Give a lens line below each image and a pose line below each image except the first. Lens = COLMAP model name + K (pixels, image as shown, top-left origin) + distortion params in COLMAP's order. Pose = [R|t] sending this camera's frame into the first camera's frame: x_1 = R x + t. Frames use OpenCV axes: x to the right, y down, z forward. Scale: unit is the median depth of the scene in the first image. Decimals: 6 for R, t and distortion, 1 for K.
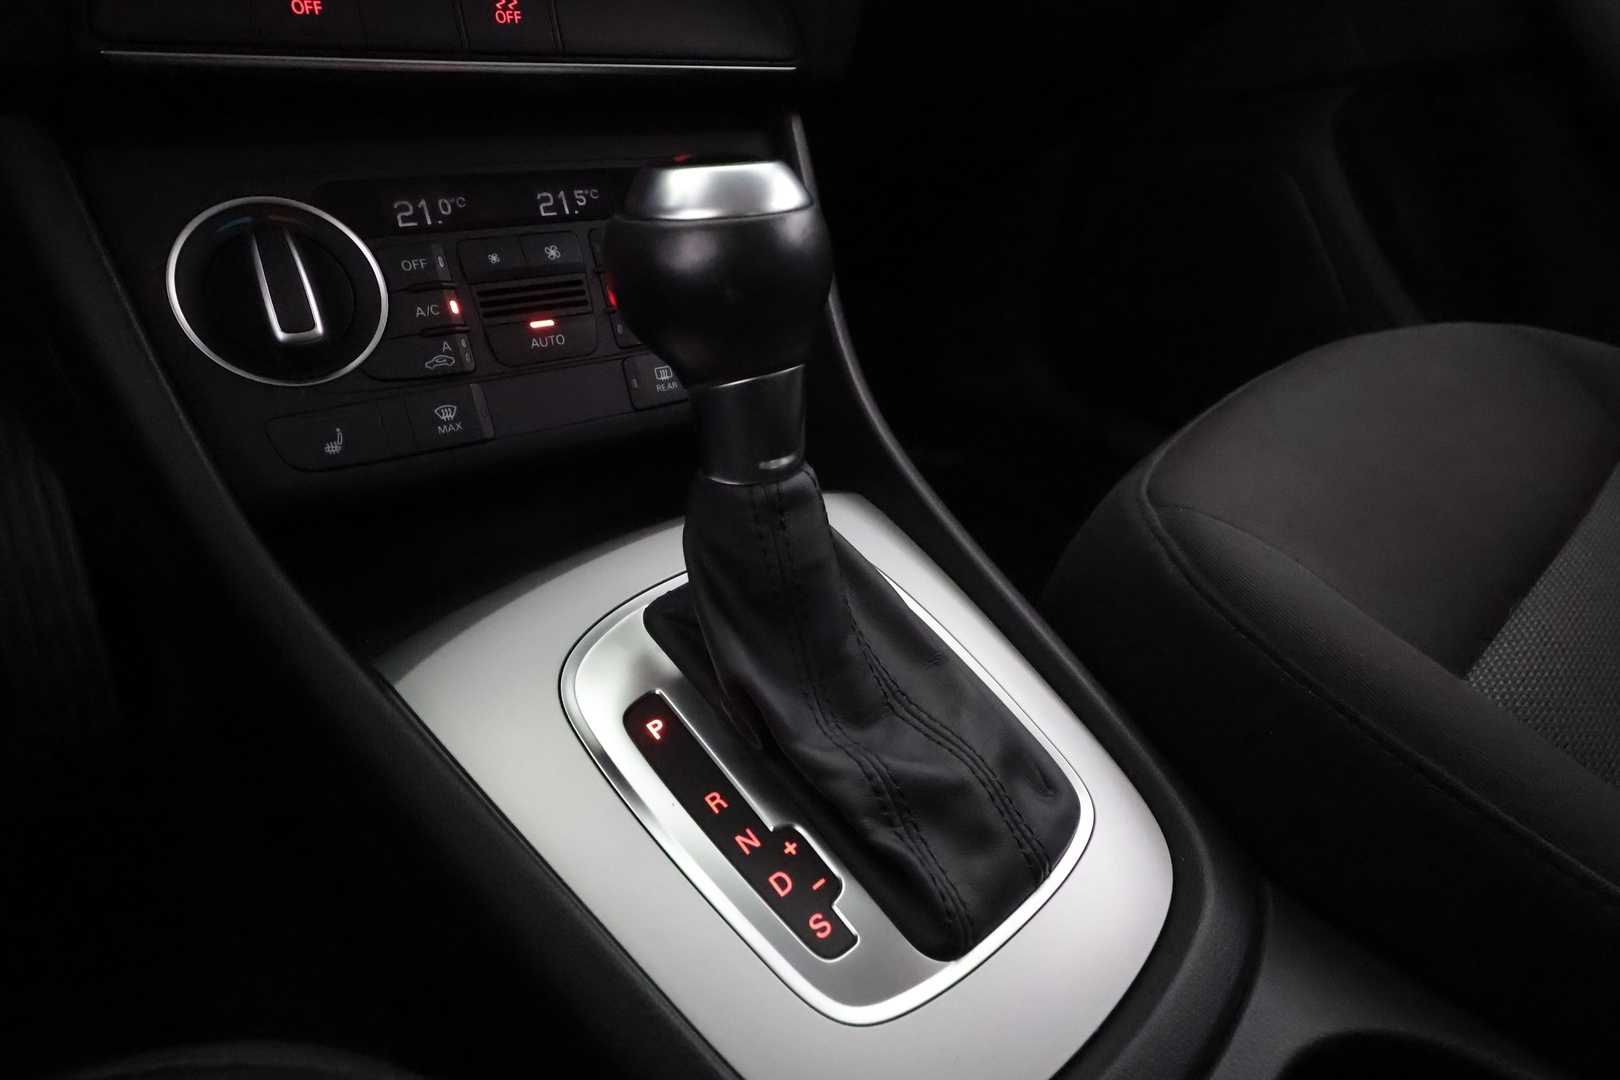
lens RADIAL K [[933.0, 0, 810.0], [0, 933.0, 540.0], [0, 0, 1]] dist [-0.001515, 0.033971]
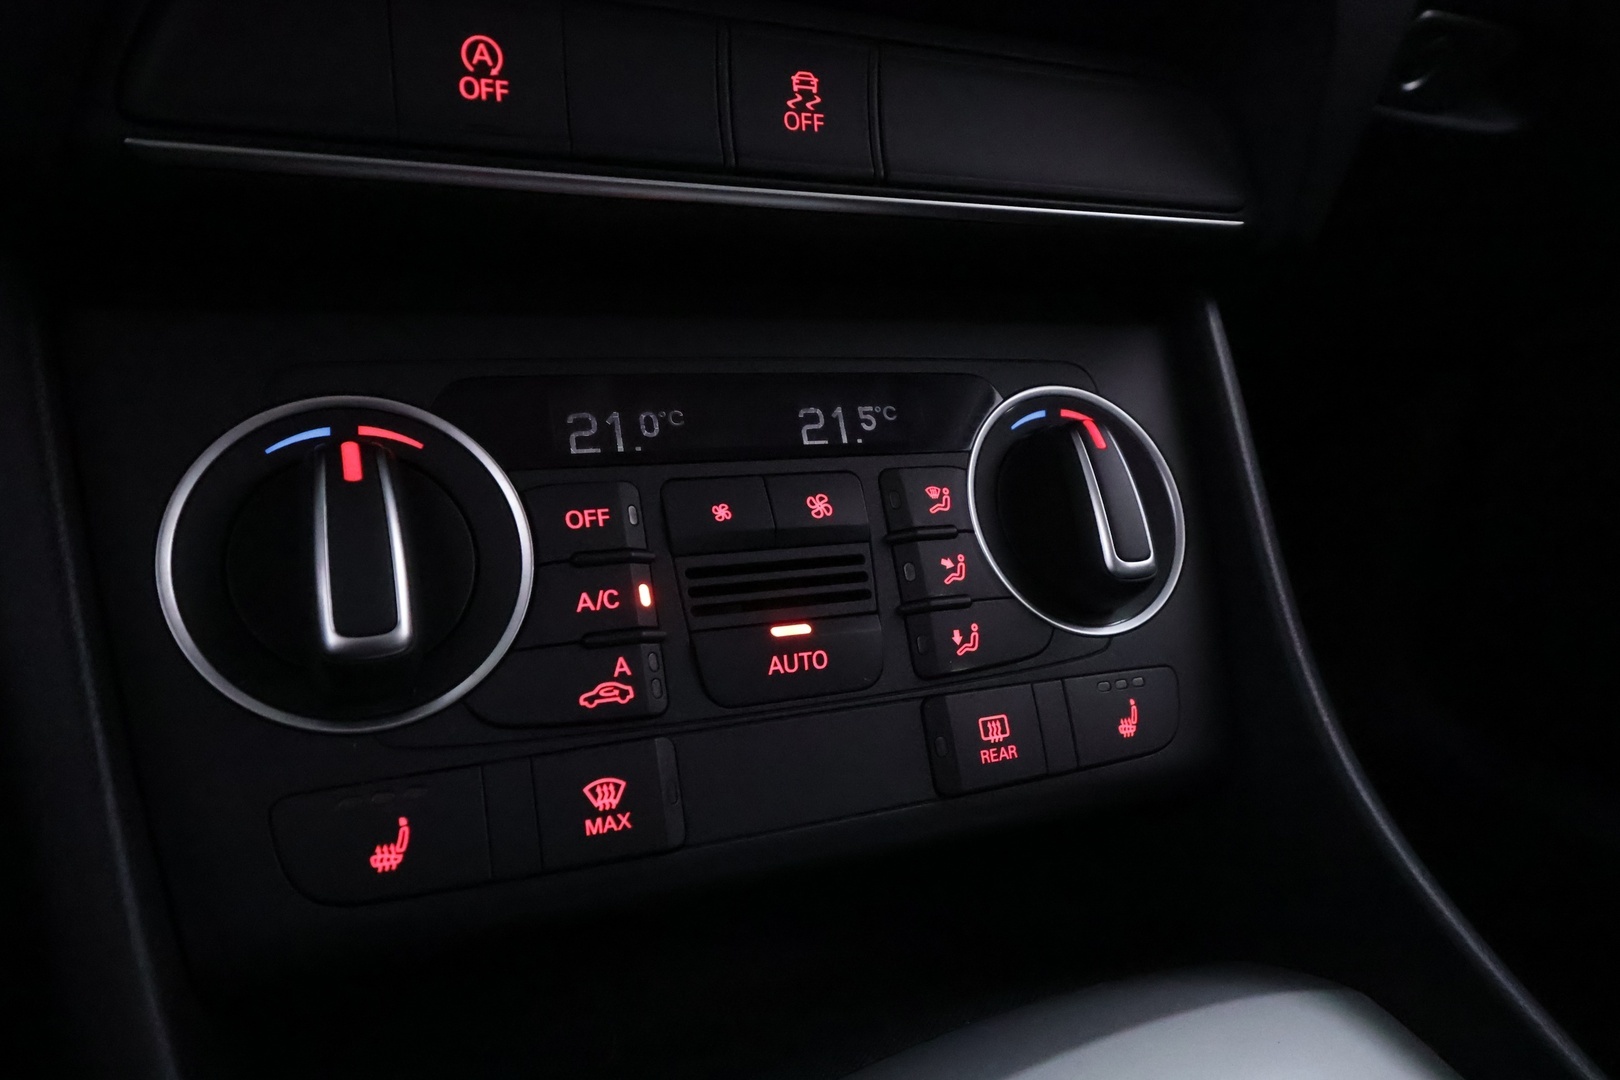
lens RADIAL K [[1139.0, 0, 810.0], [0, 1139.0, 540.0], [0, 0, 1]] dist [0.025020, 0.000000]
pose [[0.985108, 0.048511, -0.164951, -0.173796], [-0.089888, 0.963130, -0.253574, -0.117786], [0.146569, 0.264625, 0.953148, 0.362582]]
